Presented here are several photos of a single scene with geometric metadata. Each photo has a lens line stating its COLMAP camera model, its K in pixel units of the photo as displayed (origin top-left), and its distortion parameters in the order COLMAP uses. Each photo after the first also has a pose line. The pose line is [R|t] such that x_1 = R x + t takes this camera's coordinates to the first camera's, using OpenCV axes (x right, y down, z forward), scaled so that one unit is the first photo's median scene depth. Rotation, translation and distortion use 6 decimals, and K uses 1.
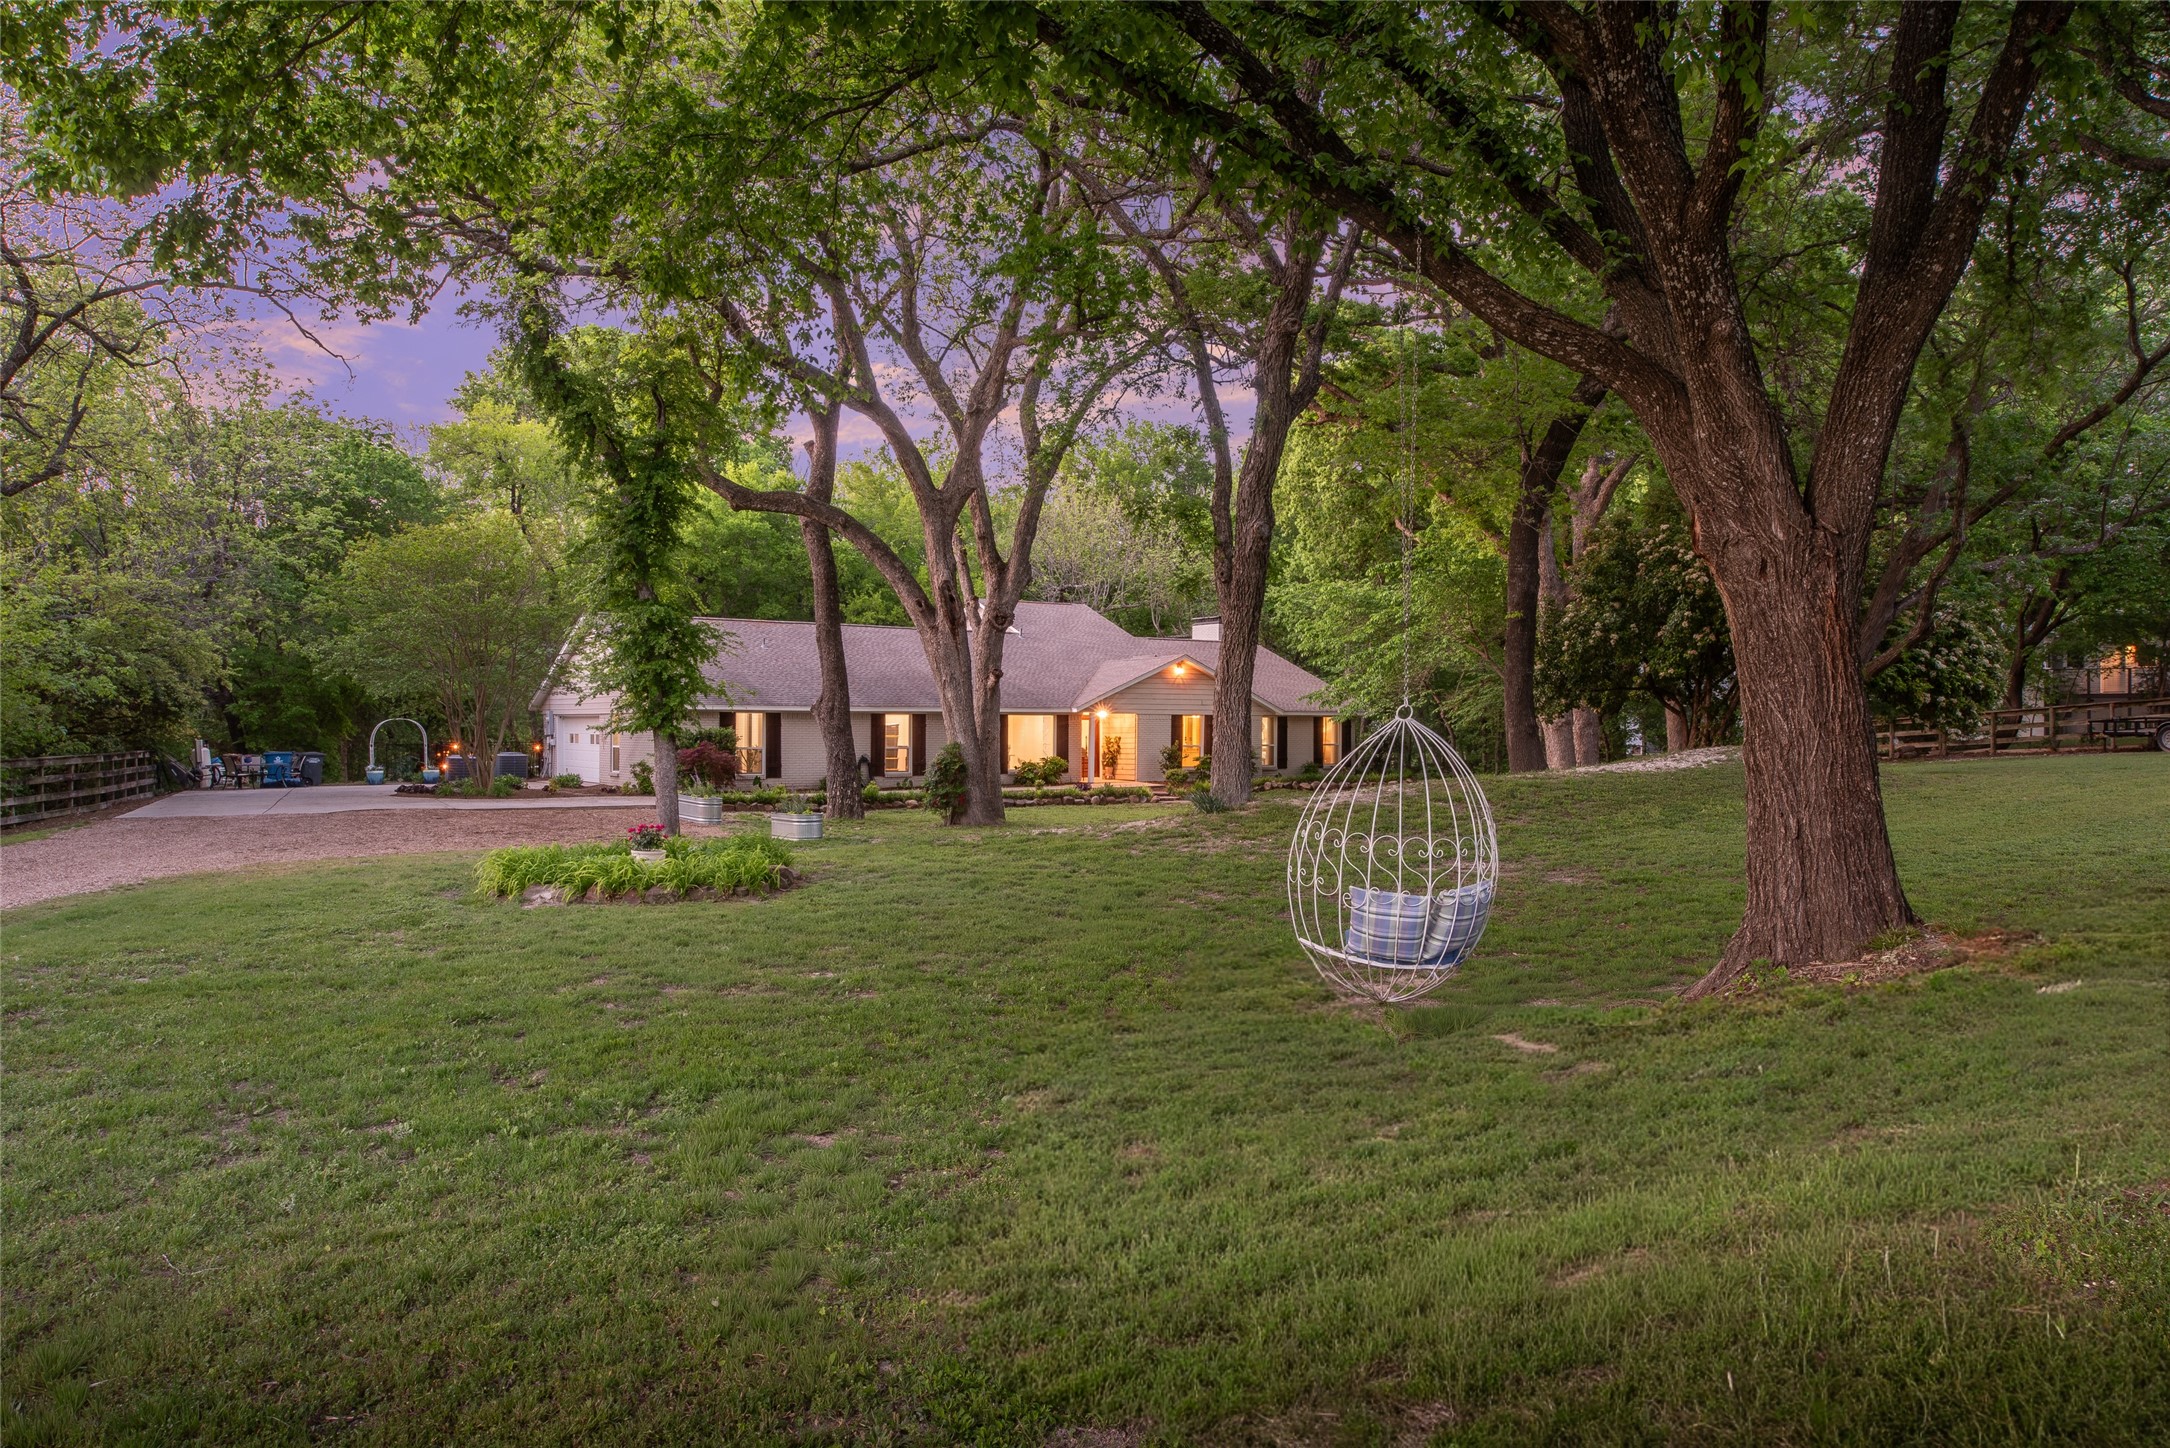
lens RADIAL K [[1495.4, 0, 1085.1], [0, 1495.4, 722.8], [0, 0, 1]] dist [0.005747, 0.003495]
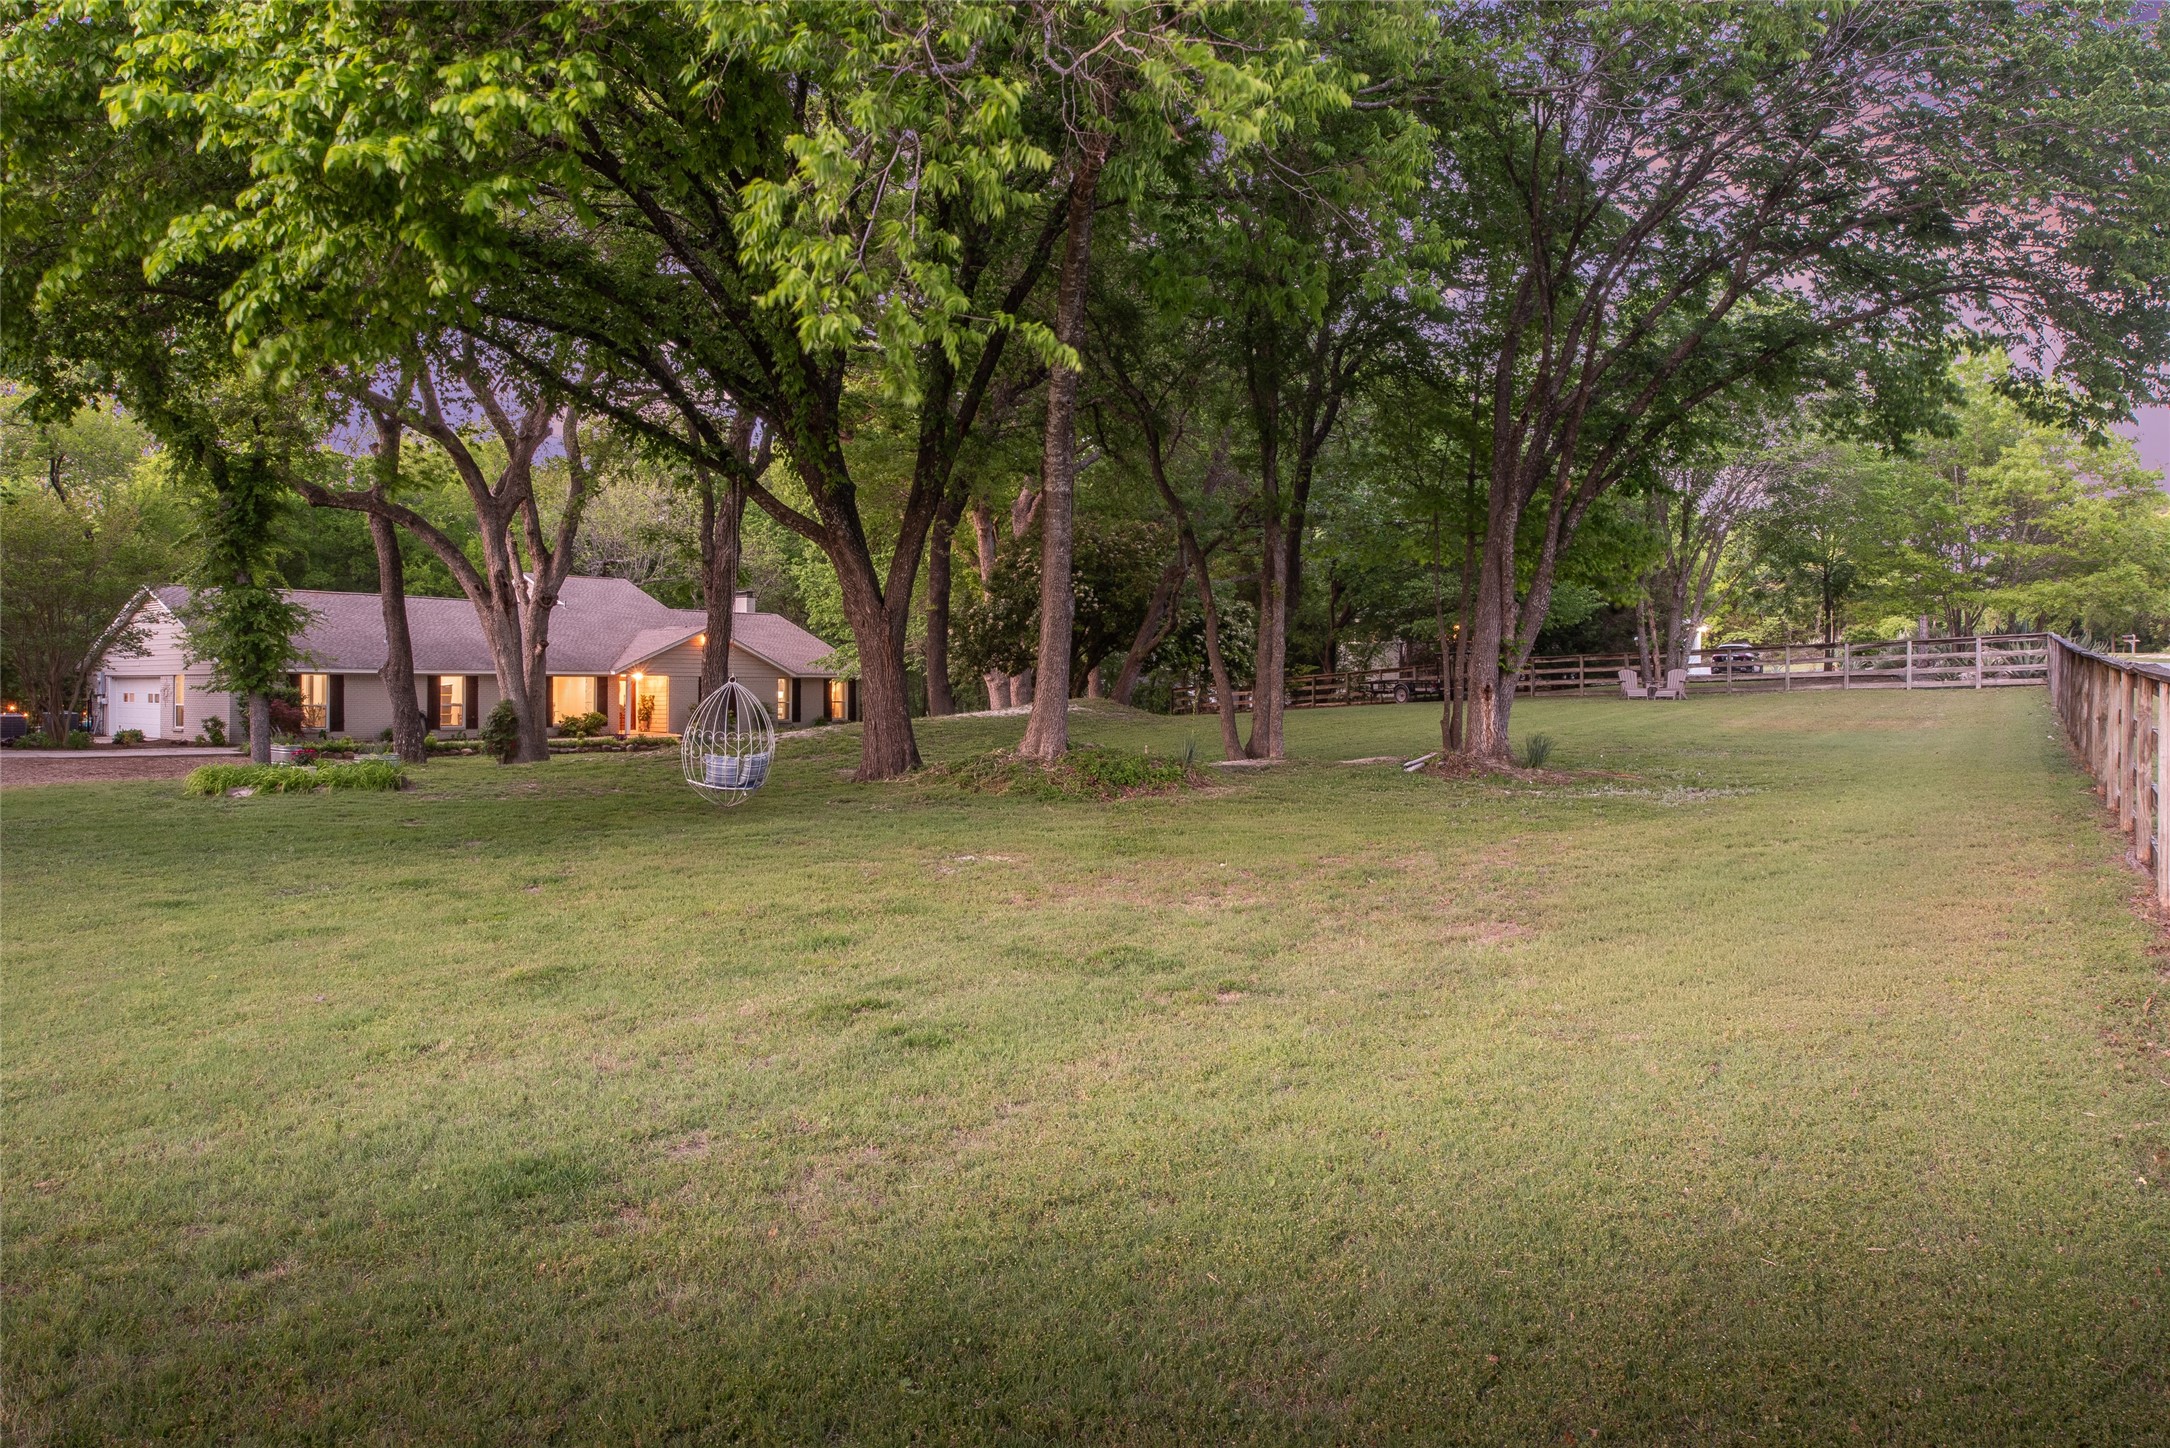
lens RADIAL K [[1495.4, 0, 1068.2], [0, 1495.4, 679.9], [0, 0, 1]] dist [0.005747, 0.003495]
pose [[0.961249, 0.001440, 0.275678, 0.015606], [-0.000780, 0.999997, -0.002503, -0.000319], [-0.275680, 0.002191, 0.961247, -0.285028]]
